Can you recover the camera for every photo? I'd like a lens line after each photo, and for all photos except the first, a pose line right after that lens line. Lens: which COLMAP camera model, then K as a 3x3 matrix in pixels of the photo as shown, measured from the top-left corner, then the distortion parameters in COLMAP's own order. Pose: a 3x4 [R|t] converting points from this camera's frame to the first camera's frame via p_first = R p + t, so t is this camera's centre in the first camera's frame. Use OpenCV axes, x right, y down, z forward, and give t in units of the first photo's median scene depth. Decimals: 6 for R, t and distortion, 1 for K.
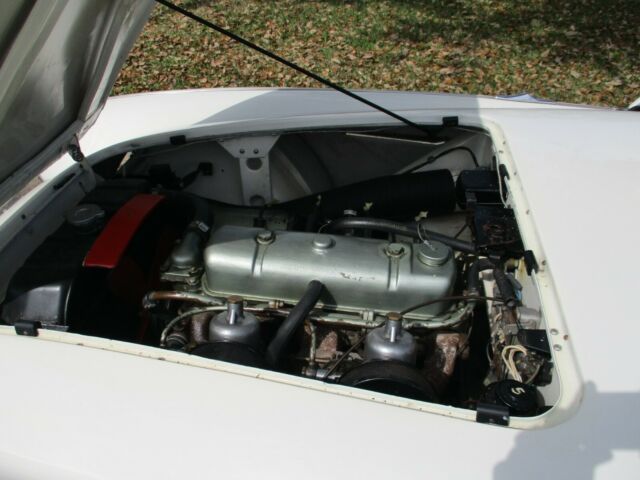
lens RADIAL K [[547.4, 0, 319.0], [0, 547.4, 241.2], [0, 0, 1]] dist [-0.031931, -0.001257]
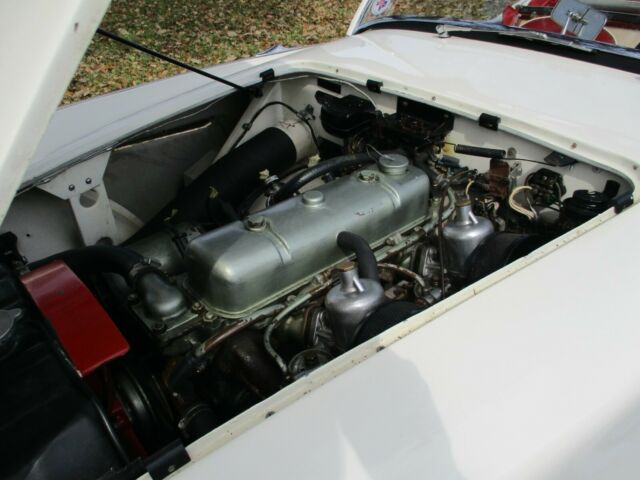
lens RADIAL K [[547.4, 0, 318.9], [0, 547.4, 238.7], [0, 0, 1]] dist [-0.031931, -0.001257]
pose [[0.656542, -0.430777, 0.619180, -0.545431], [0.469588, 0.875828, 0.111409, -0.033593], [-0.590288, 0.217614, 0.777306, 0.300185]]
